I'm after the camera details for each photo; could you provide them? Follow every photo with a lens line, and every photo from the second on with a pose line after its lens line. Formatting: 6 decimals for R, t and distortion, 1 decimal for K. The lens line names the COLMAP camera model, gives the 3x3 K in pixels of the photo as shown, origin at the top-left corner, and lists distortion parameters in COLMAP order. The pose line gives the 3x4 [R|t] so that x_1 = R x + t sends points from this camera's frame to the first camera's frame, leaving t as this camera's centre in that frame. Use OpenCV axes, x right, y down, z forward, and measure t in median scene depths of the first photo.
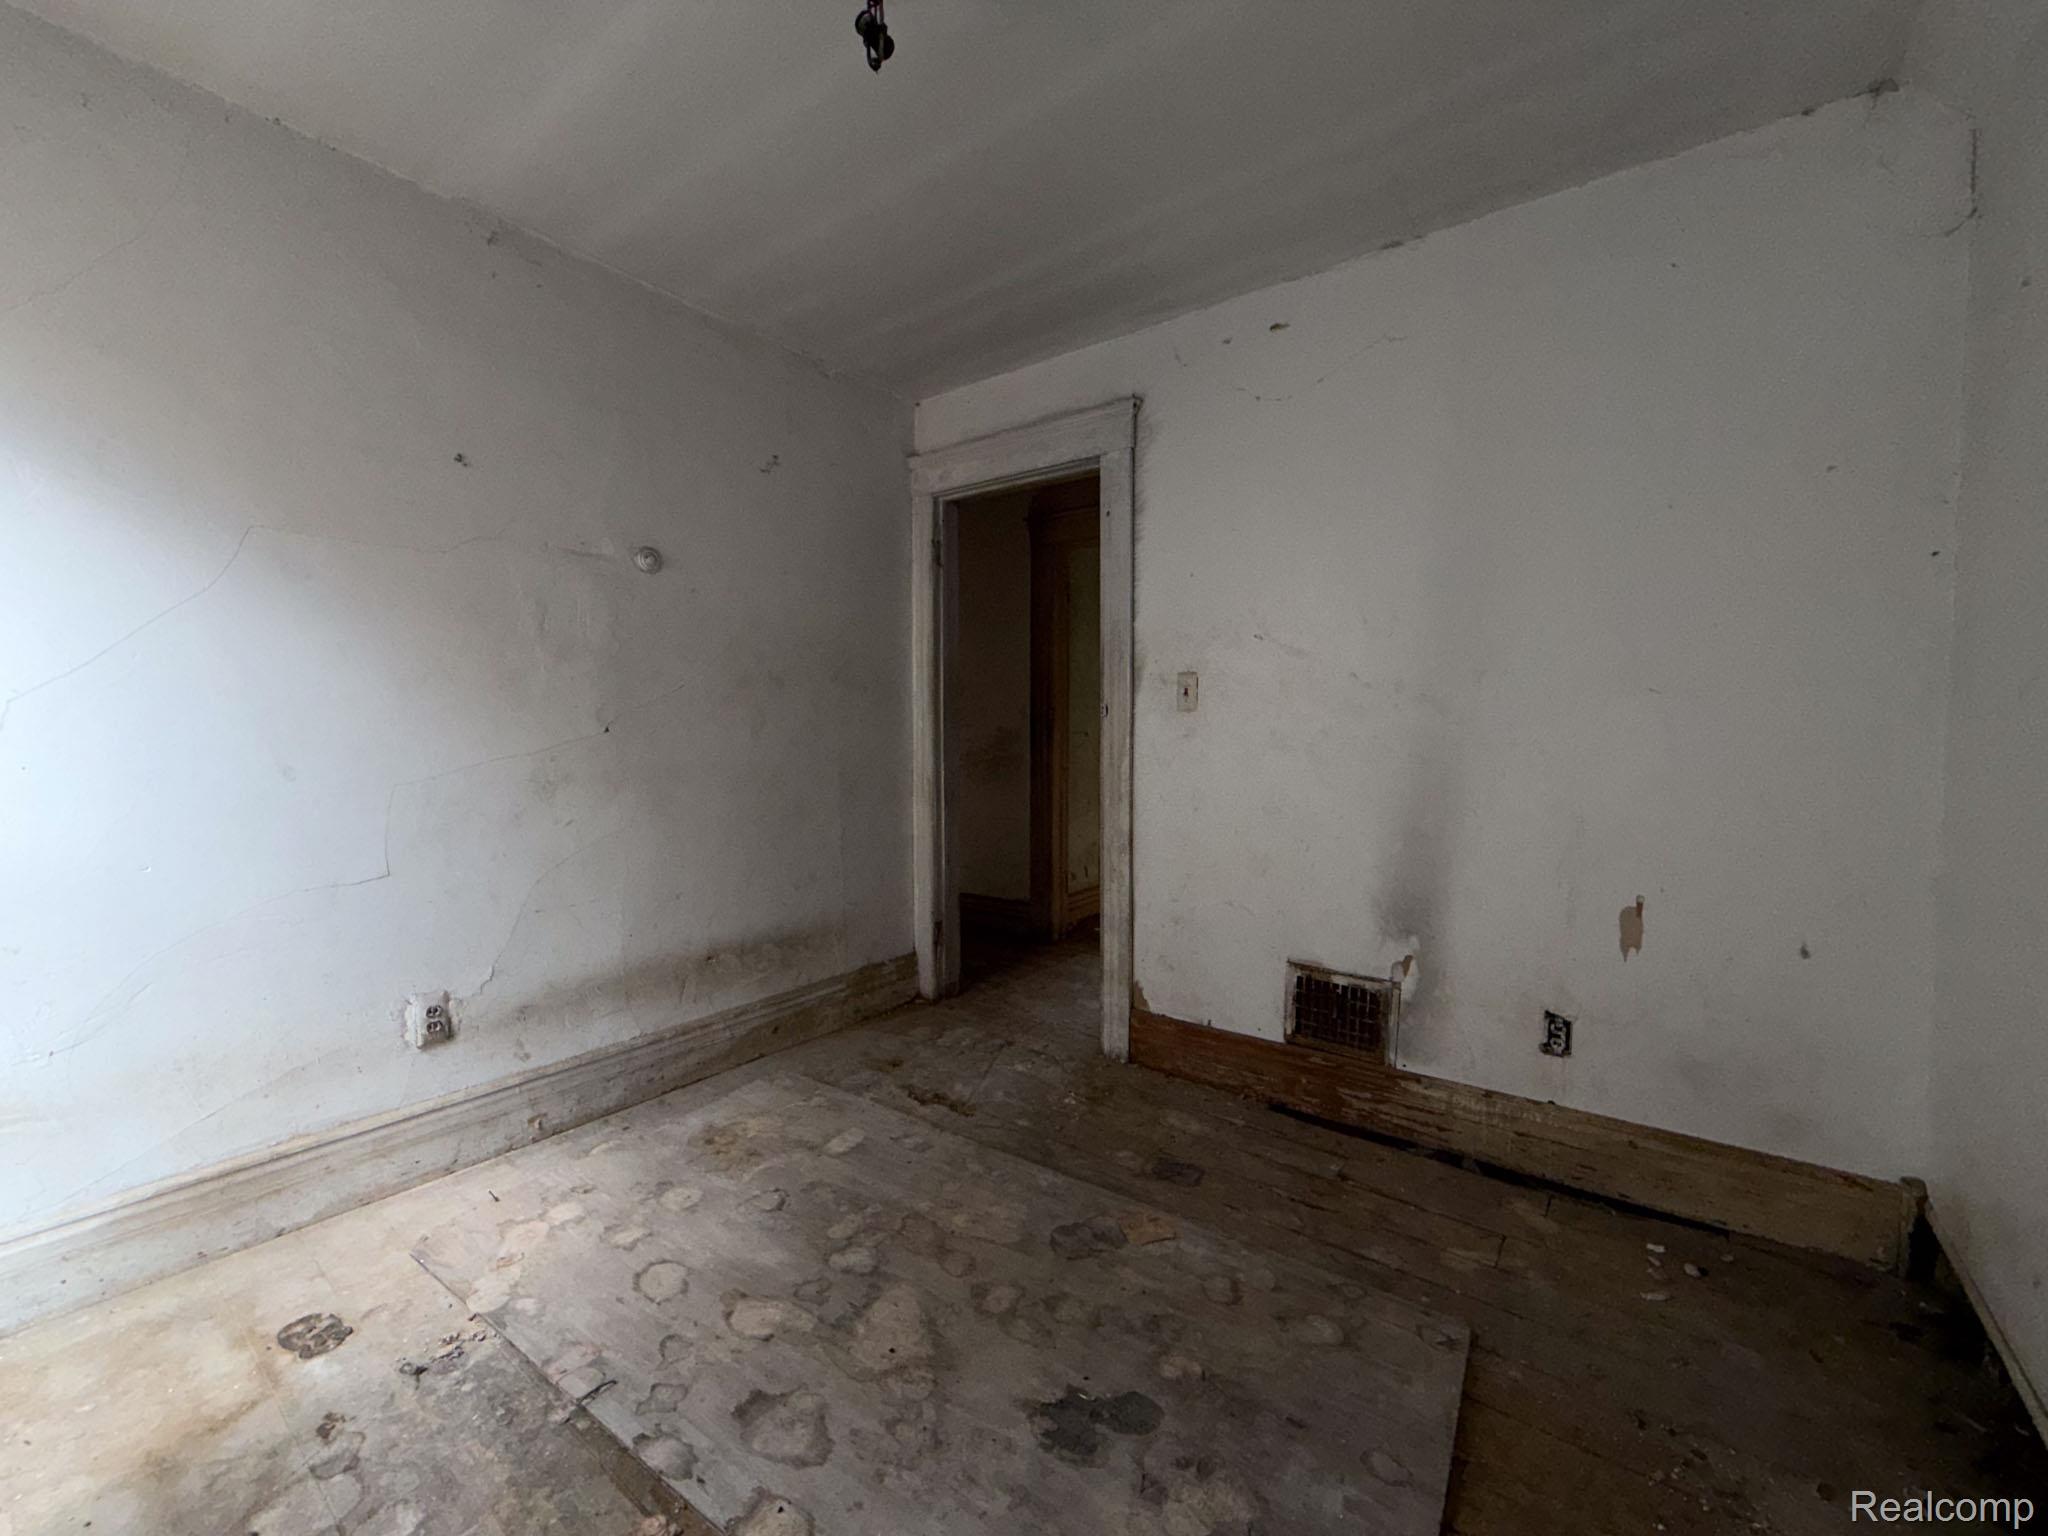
lens RADIAL K [[816.2, 0, 1024.5], [0, 816.2, 769.1], [0, 0, 1]] dist [-0.000321, 0.000212]
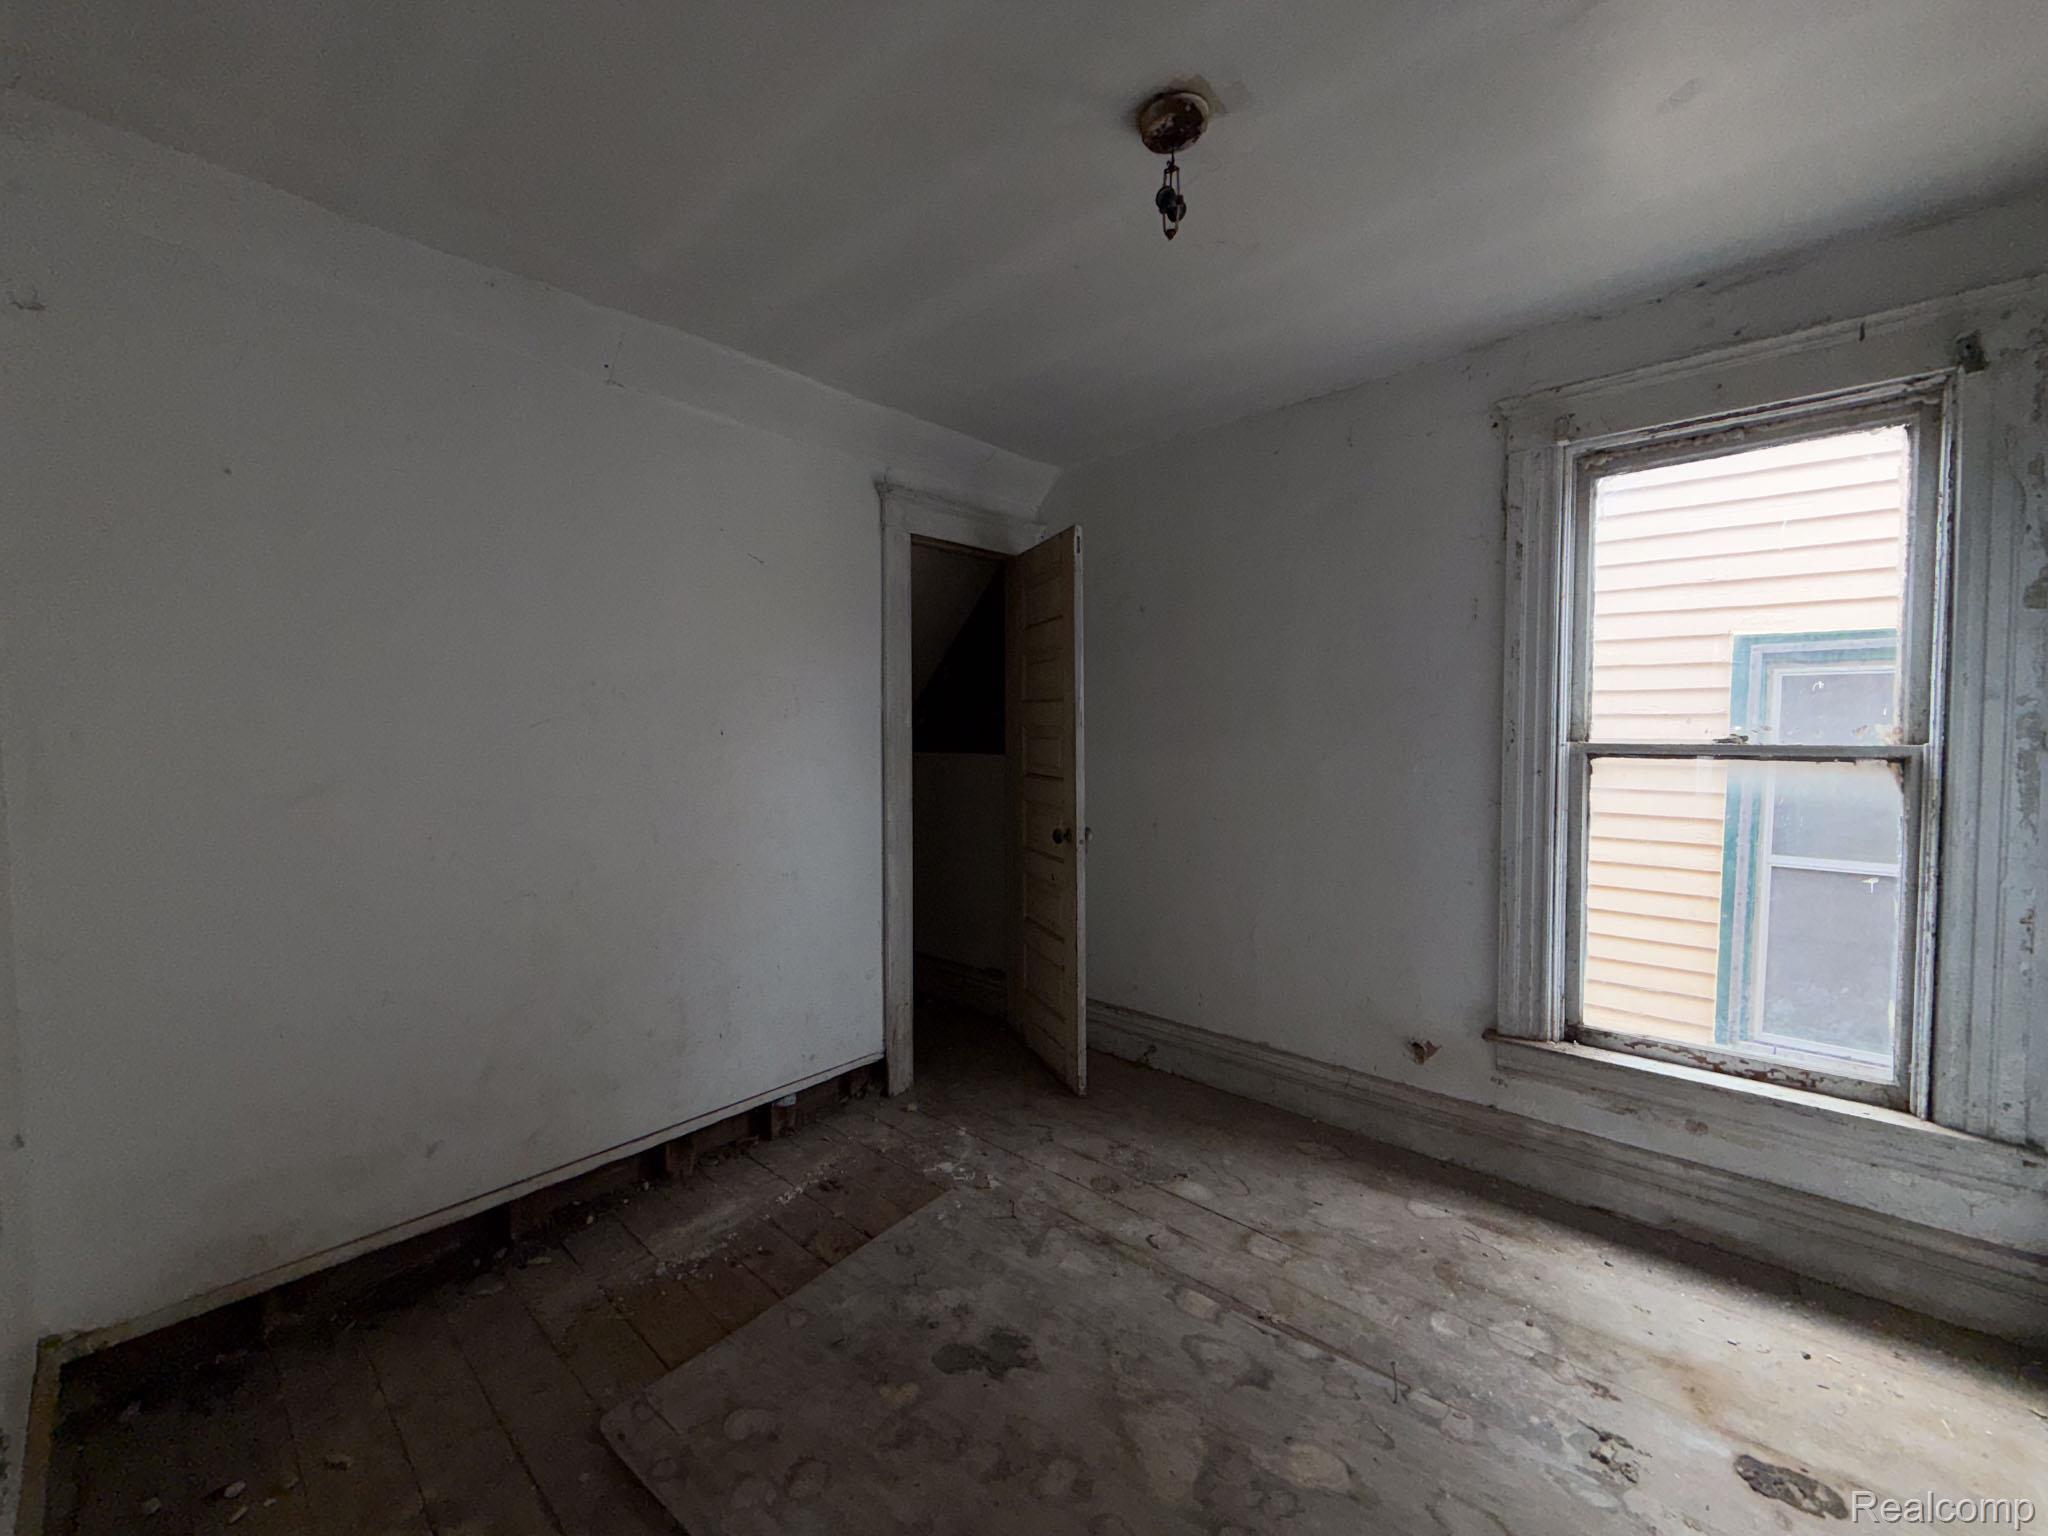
lens RADIAL K [[816.2, 0, 1025.1], [0, 816.2, 769.2], [0, 0, 1]] dist [-0.000321, 0.000212]
pose [[-0.996837, -0.002319, 0.079444, -0.070836], [0.005068, 0.995686, 0.092650, -0.235337], [-0.079316, 0.092760, -0.992524, 2.047752]]
